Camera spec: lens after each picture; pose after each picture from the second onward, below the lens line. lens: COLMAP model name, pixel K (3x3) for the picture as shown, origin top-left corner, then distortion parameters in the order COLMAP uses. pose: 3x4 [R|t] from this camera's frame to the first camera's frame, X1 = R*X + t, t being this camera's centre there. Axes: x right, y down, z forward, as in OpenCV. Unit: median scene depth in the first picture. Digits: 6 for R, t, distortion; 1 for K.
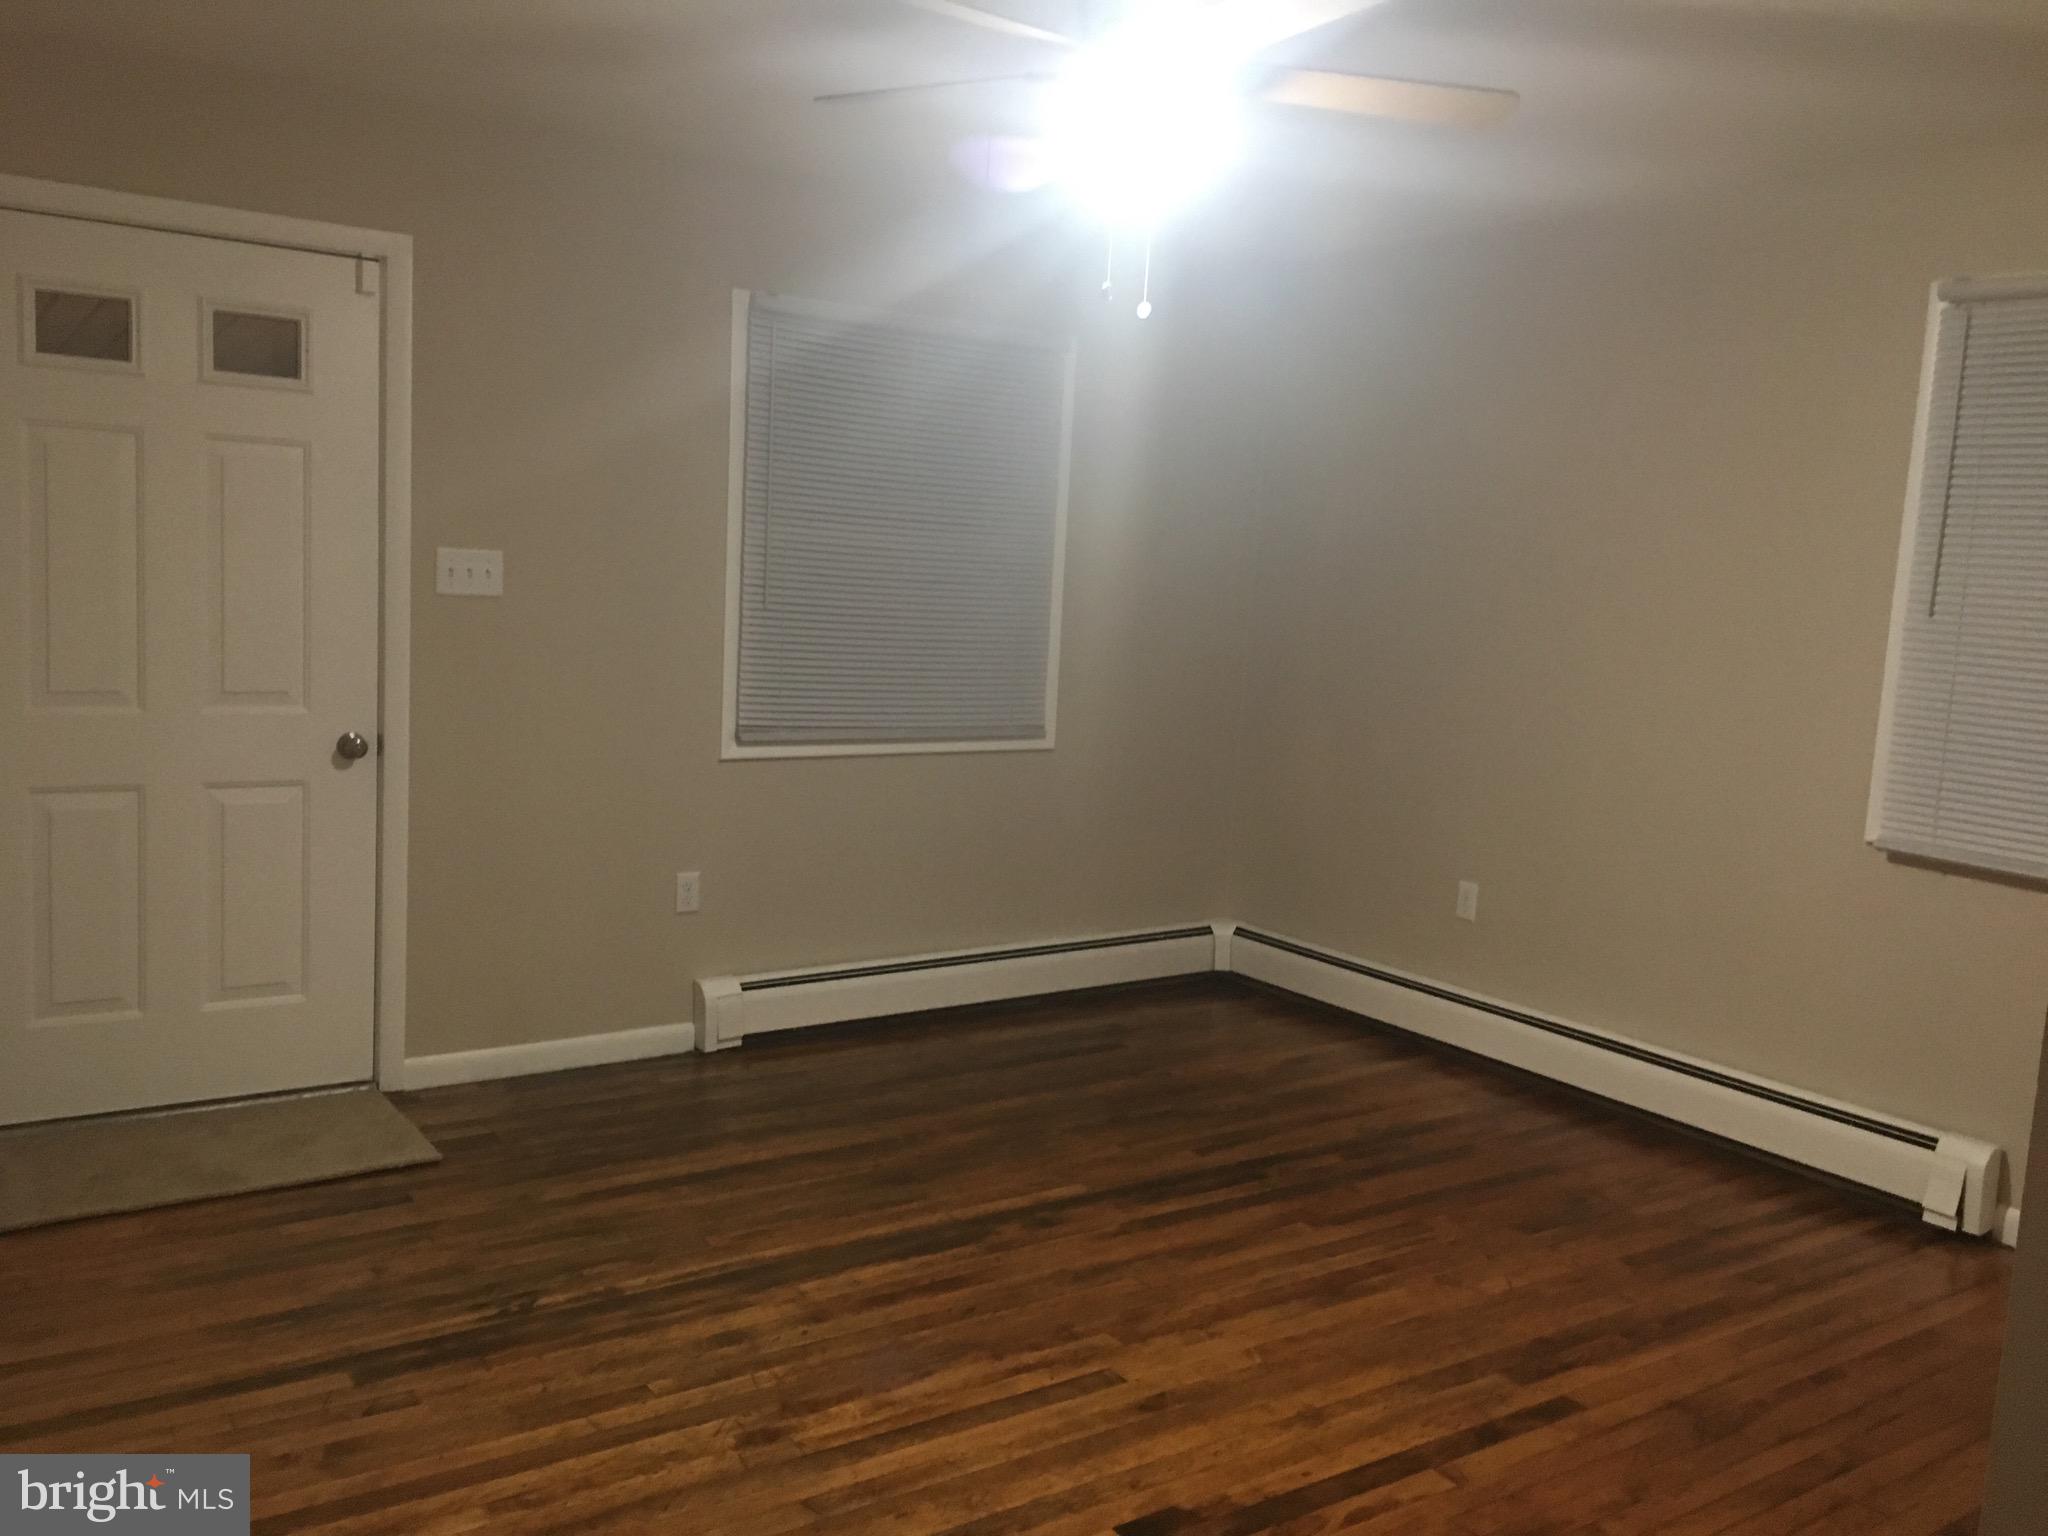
lens RADIAL K [[1732.6, 0, 1024.2], [0, 1732.6, 767.8], [0, 0, 1]] dist [0.001551, -0.005194]
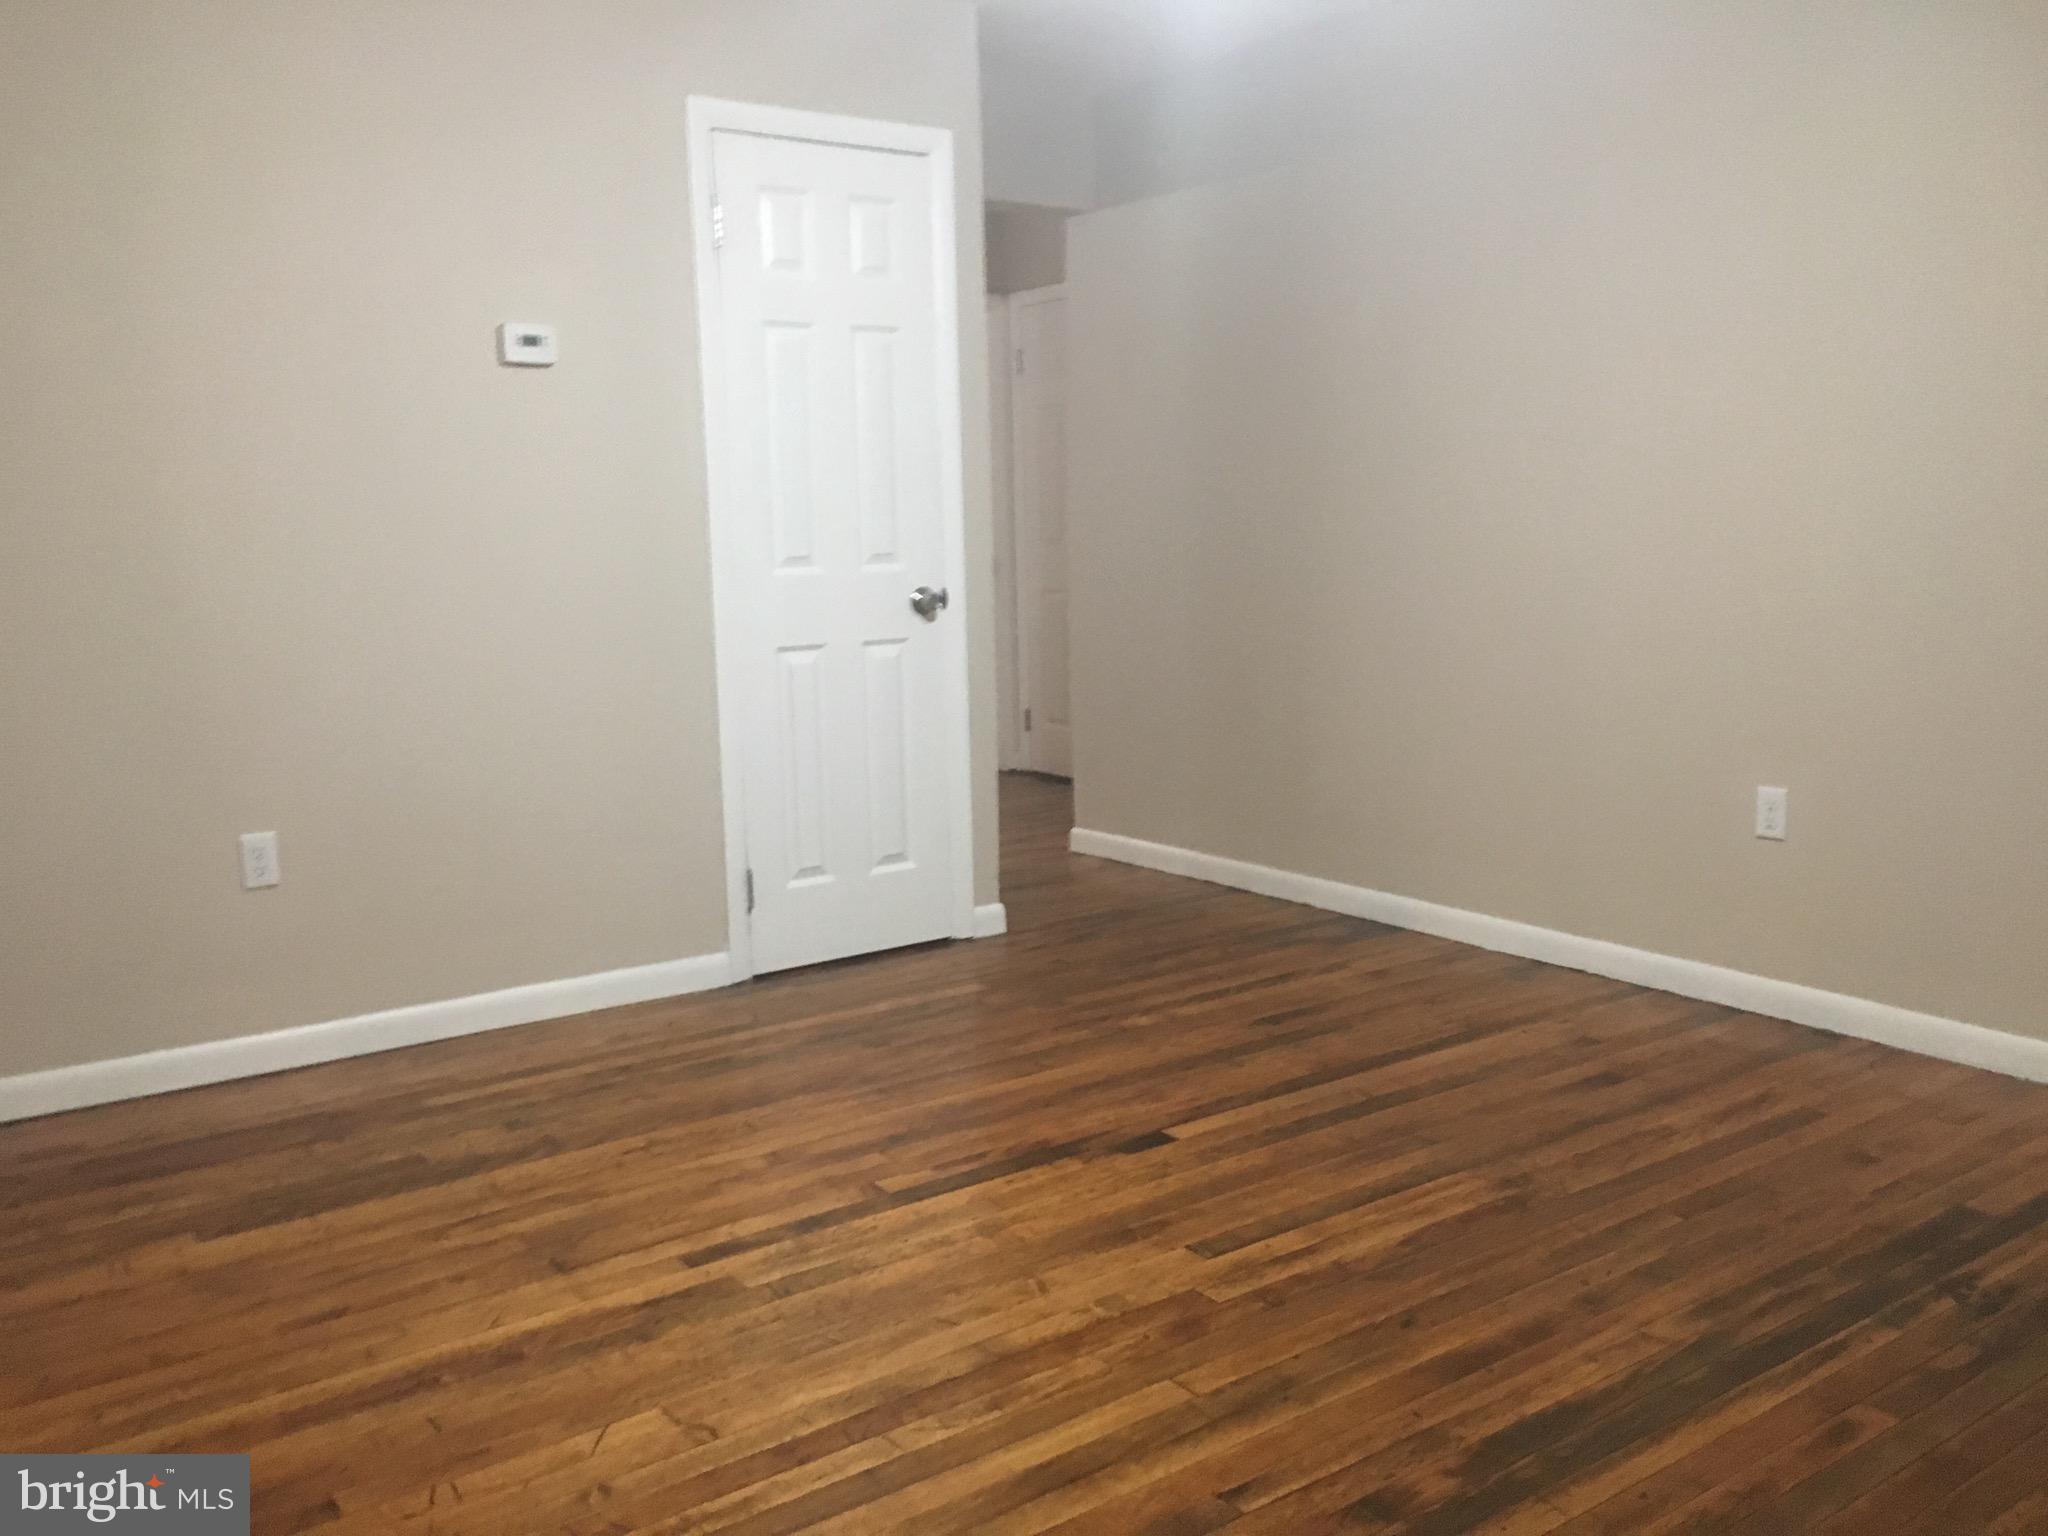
lens RADIAL K [[1732.6, 0, 1022.6], [0, 1732.6, 768.0], [0, 0, 1]] dist [0.001551, -0.005194]
pose [[-0.998807, -0.025602, -0.041574, 0.180817], [-0.036065, 0.960842, 0.274740, -0.125070], [0.032912, 0.275912, -0.960619, 1.730441]]
